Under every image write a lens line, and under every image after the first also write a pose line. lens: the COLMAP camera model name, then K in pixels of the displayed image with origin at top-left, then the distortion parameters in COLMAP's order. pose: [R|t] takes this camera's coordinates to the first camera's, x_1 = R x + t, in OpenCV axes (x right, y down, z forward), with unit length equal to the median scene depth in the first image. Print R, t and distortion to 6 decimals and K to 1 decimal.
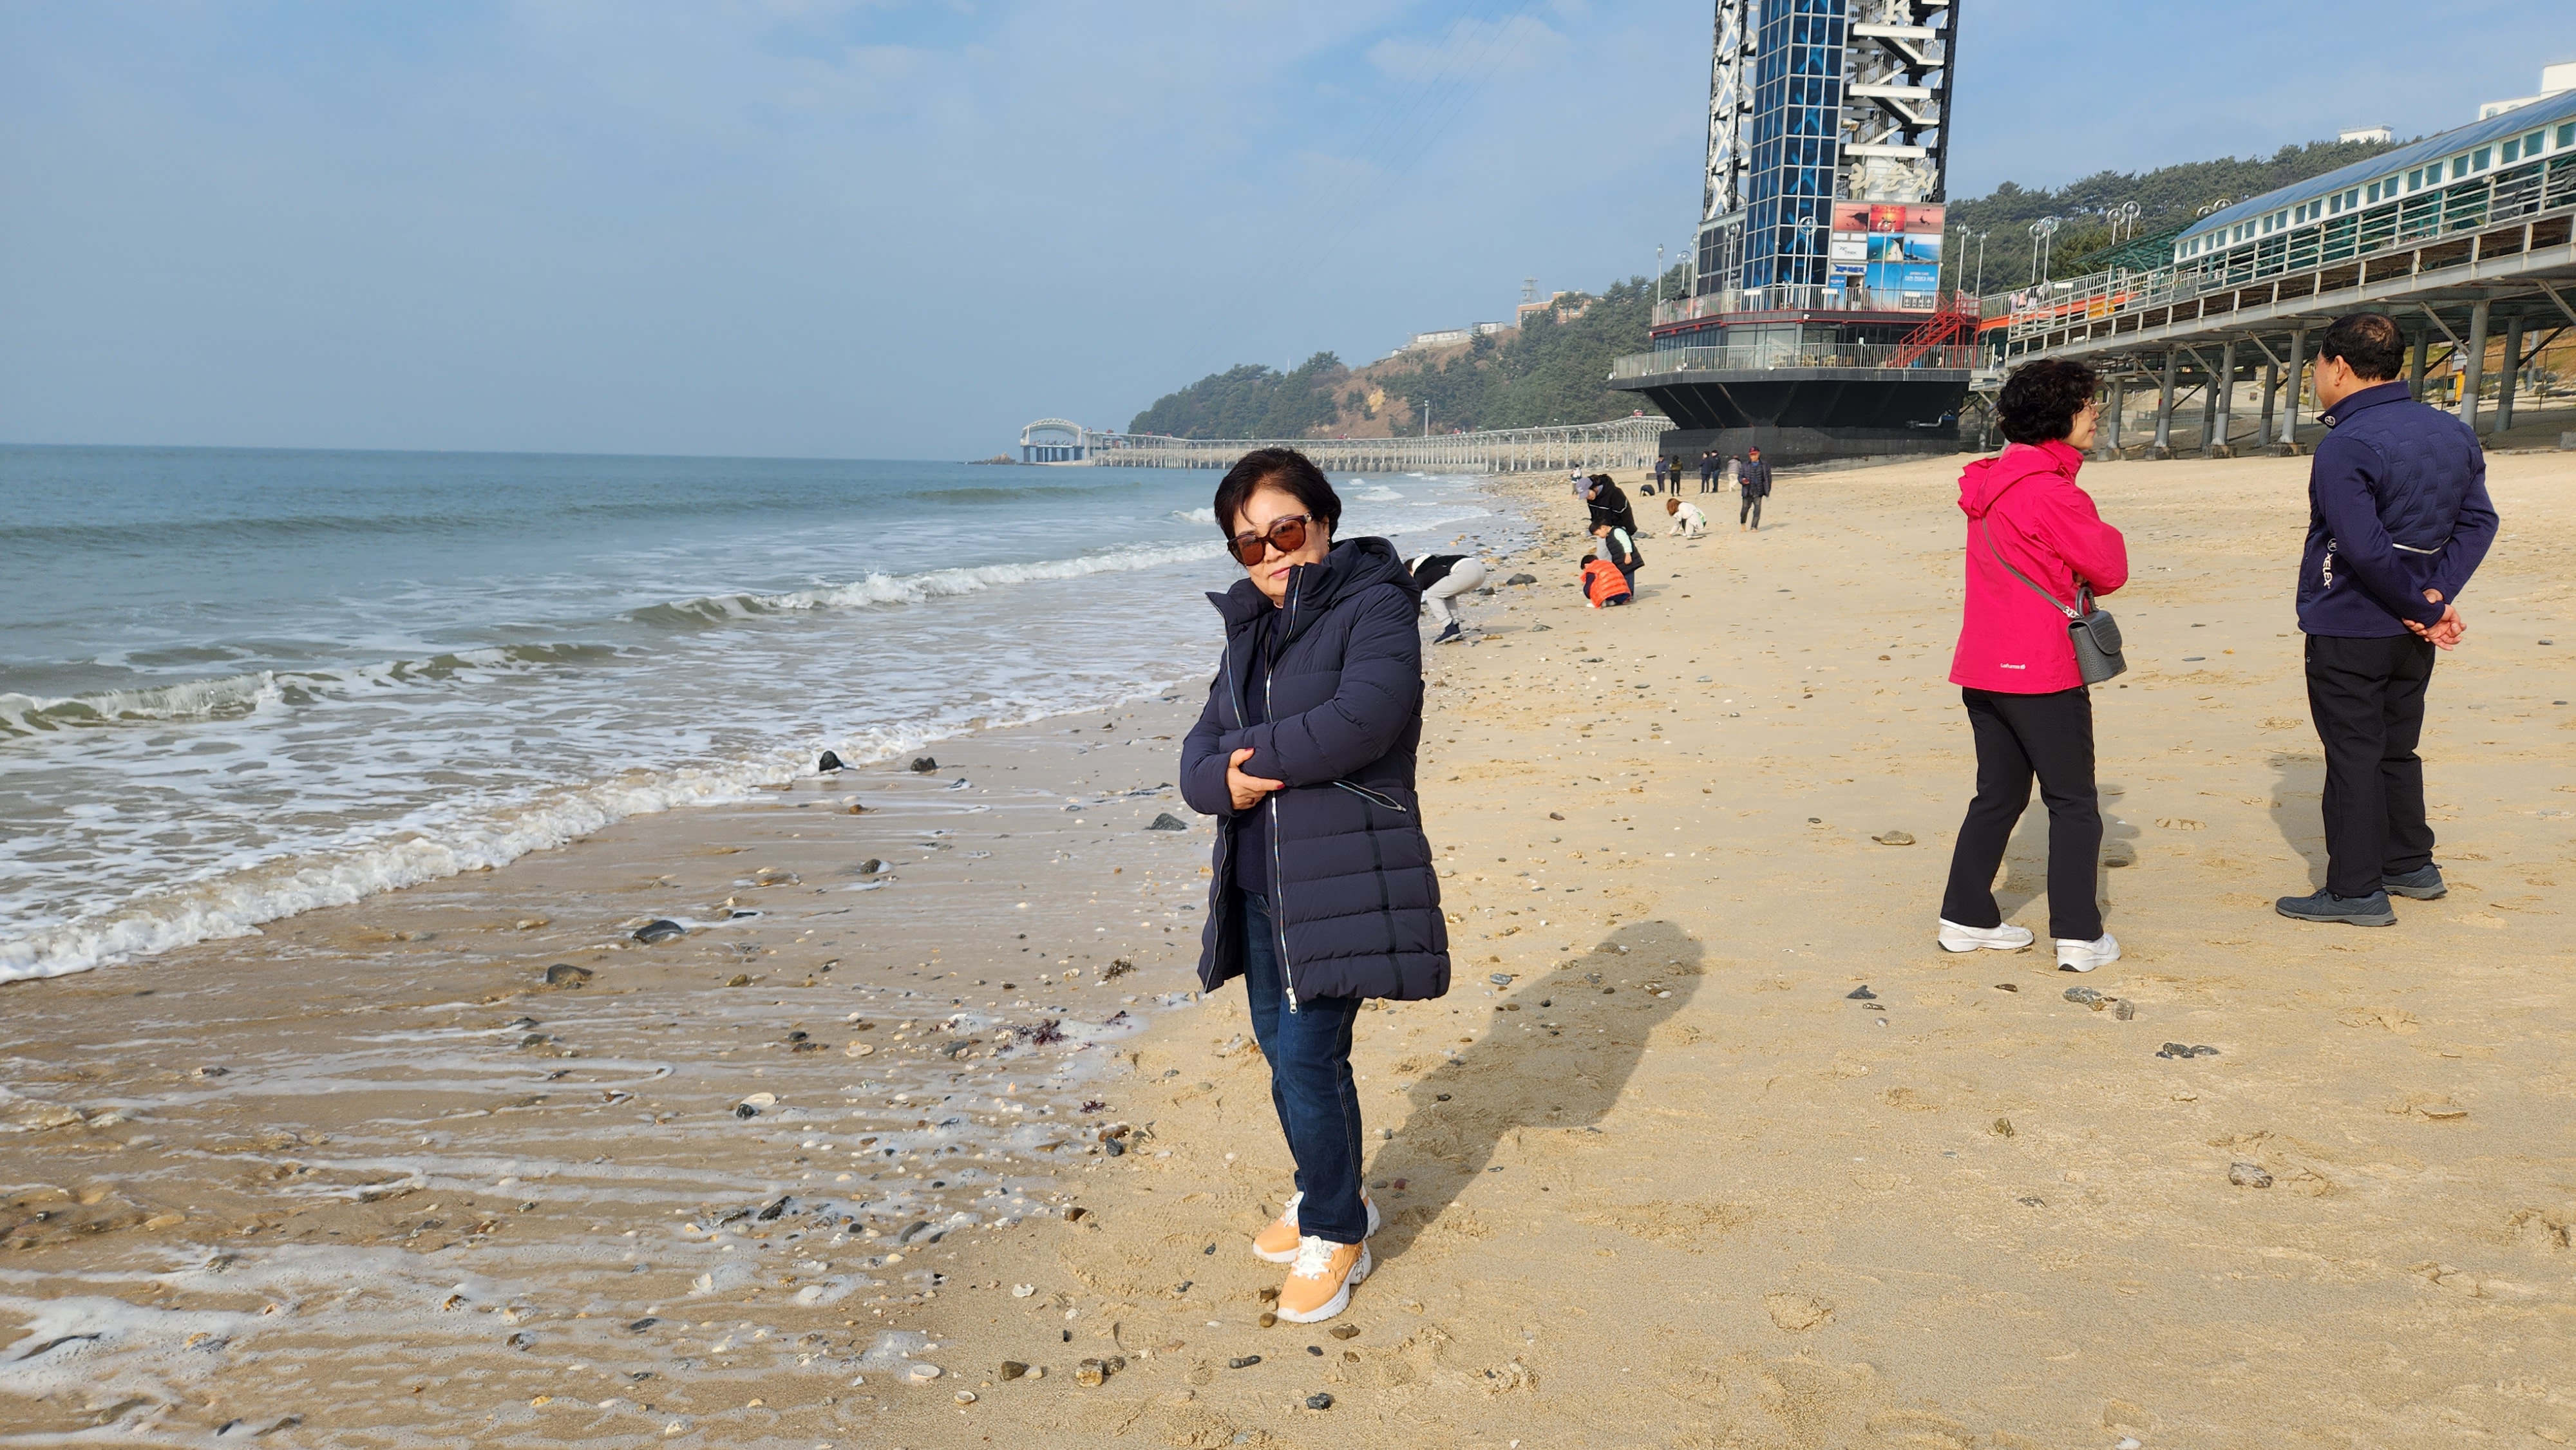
lens RADIAL K [[1712.1, 0, 1295.7], [0, 1712.1, 768.3], [0, 0, 1]] dist [0.063583, -0.024782]
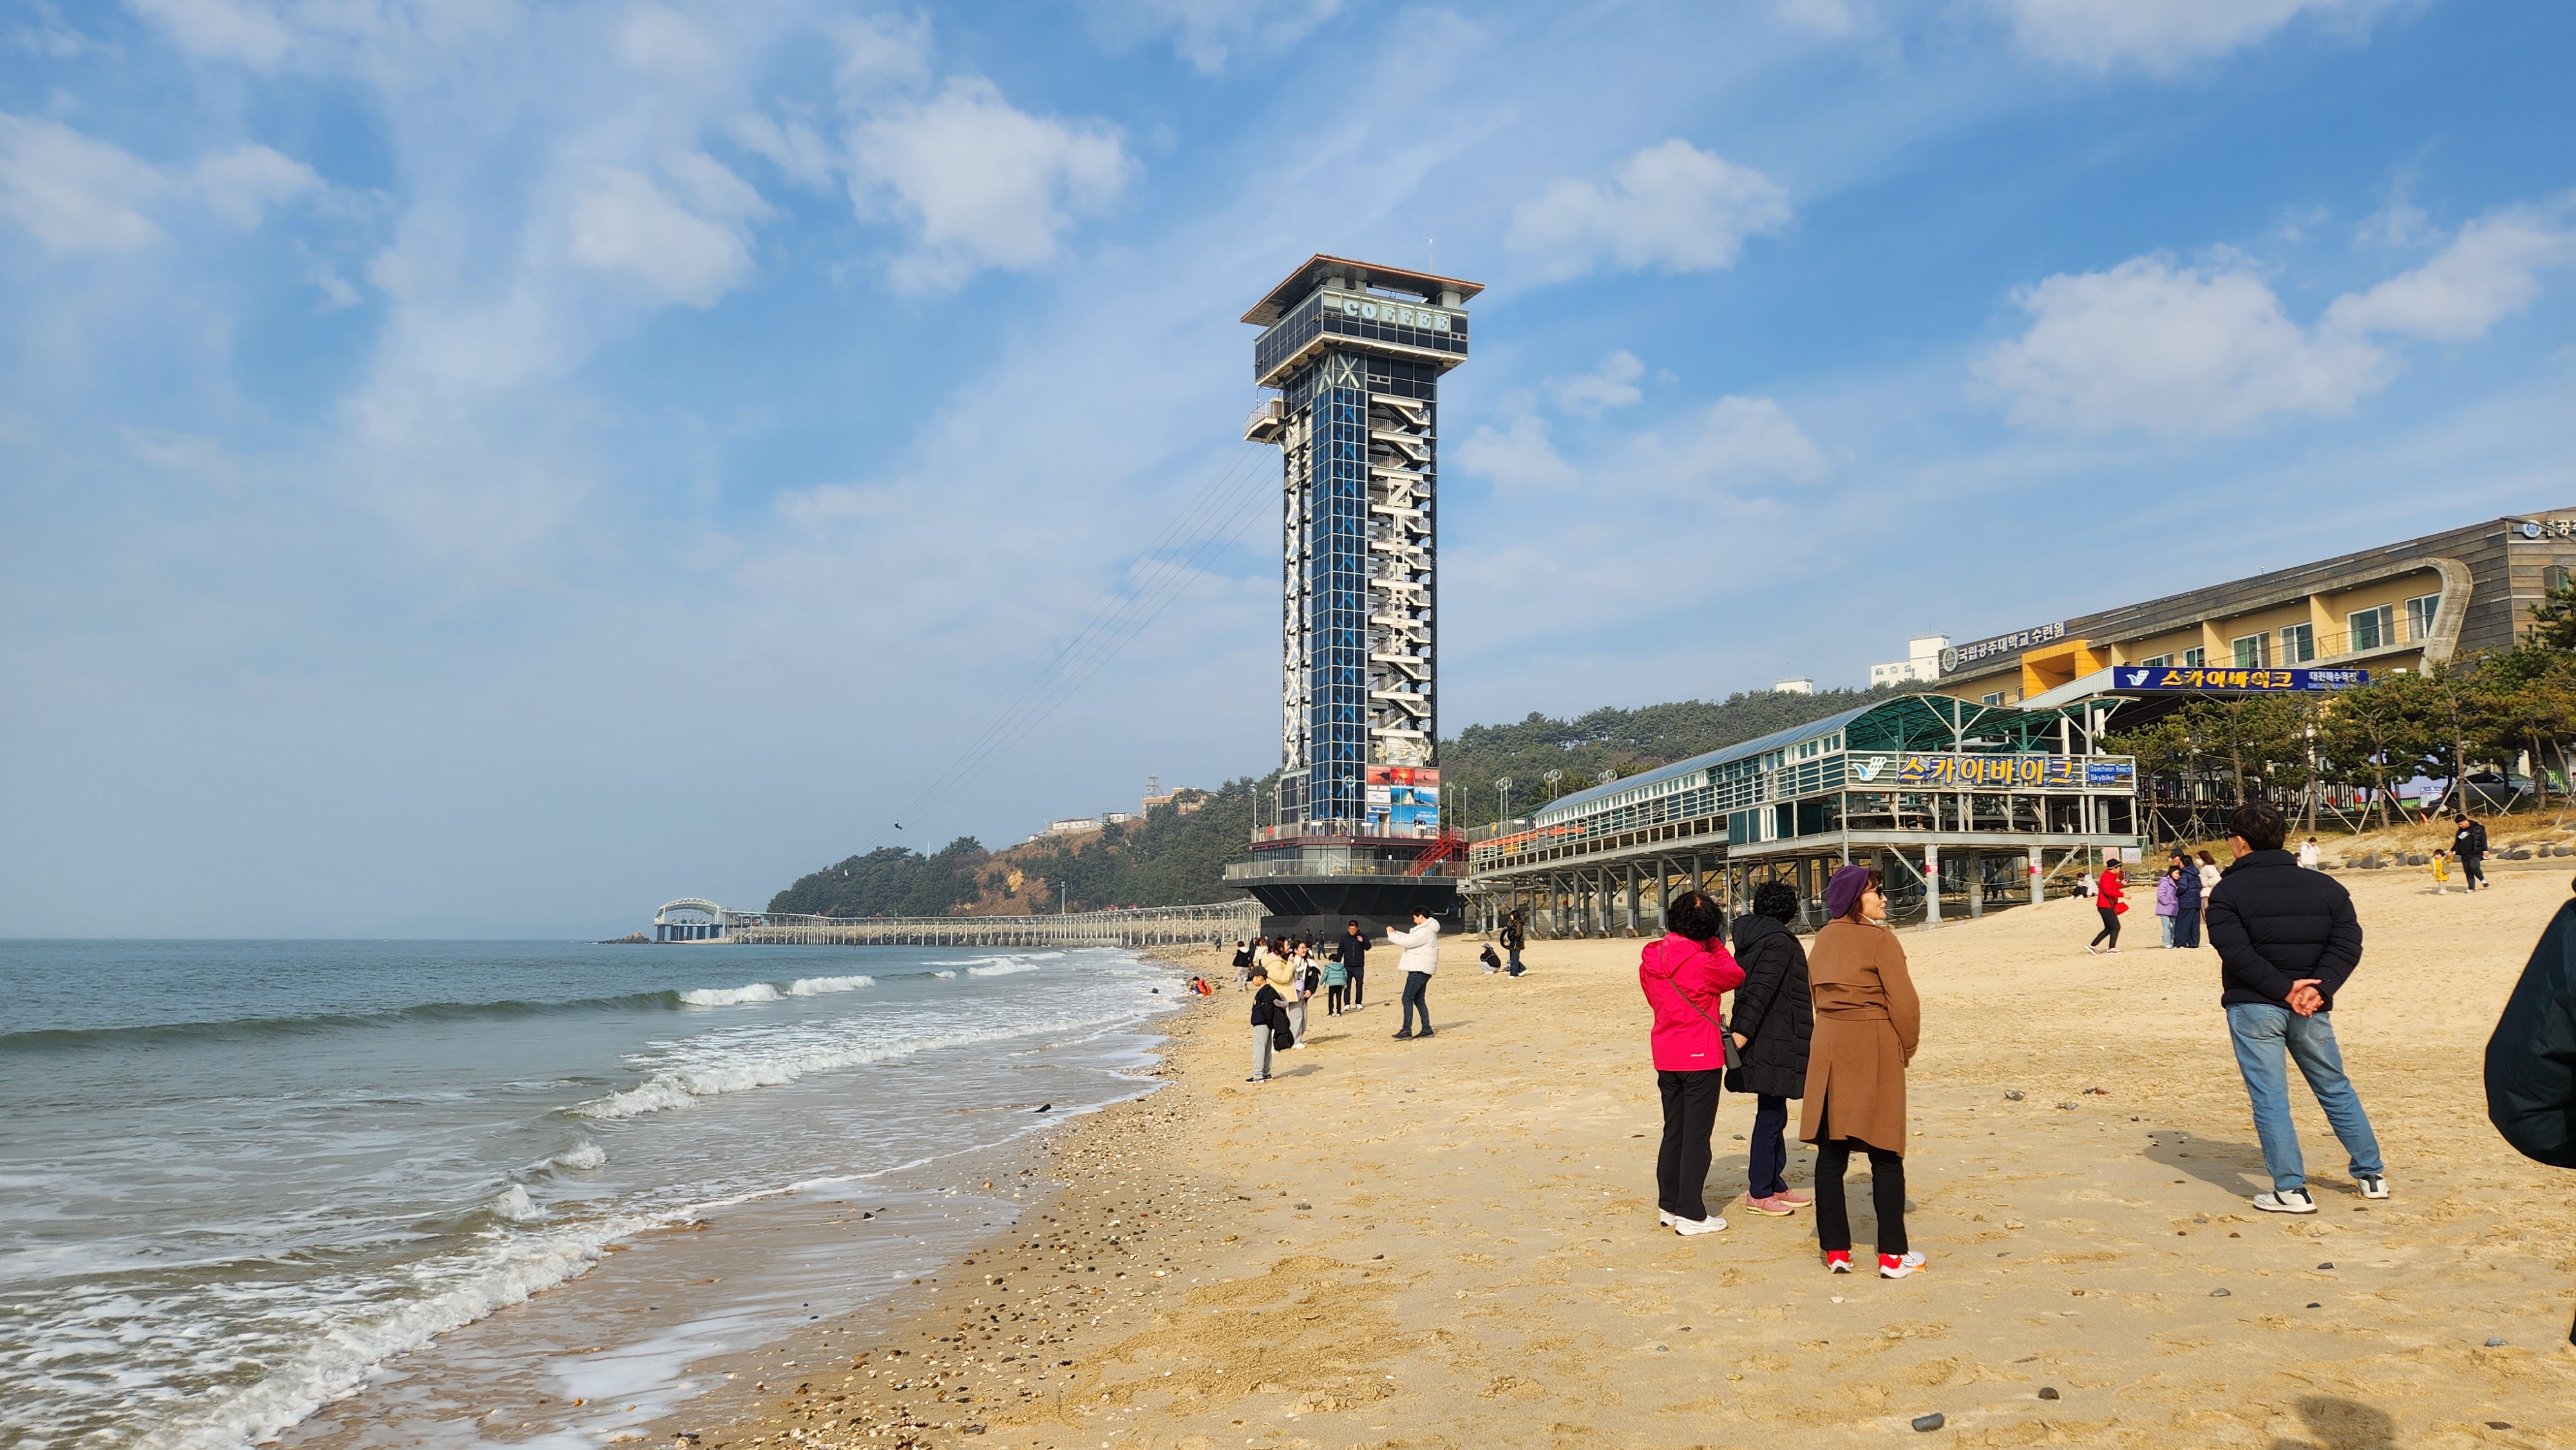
lens RADIAL K [[1712.1, 0, 1286.6], [0, 1712.1, 737.1], [0, 0, 1]] dist [0.063583, -0.024782]
pose [[0.977851, 0.017057, 0.208608, -0.057377], [0.043514, 0.958330, -0.282330, 0.055678], [-0.204731, 0.285154, 0.936361, -0.339392]]
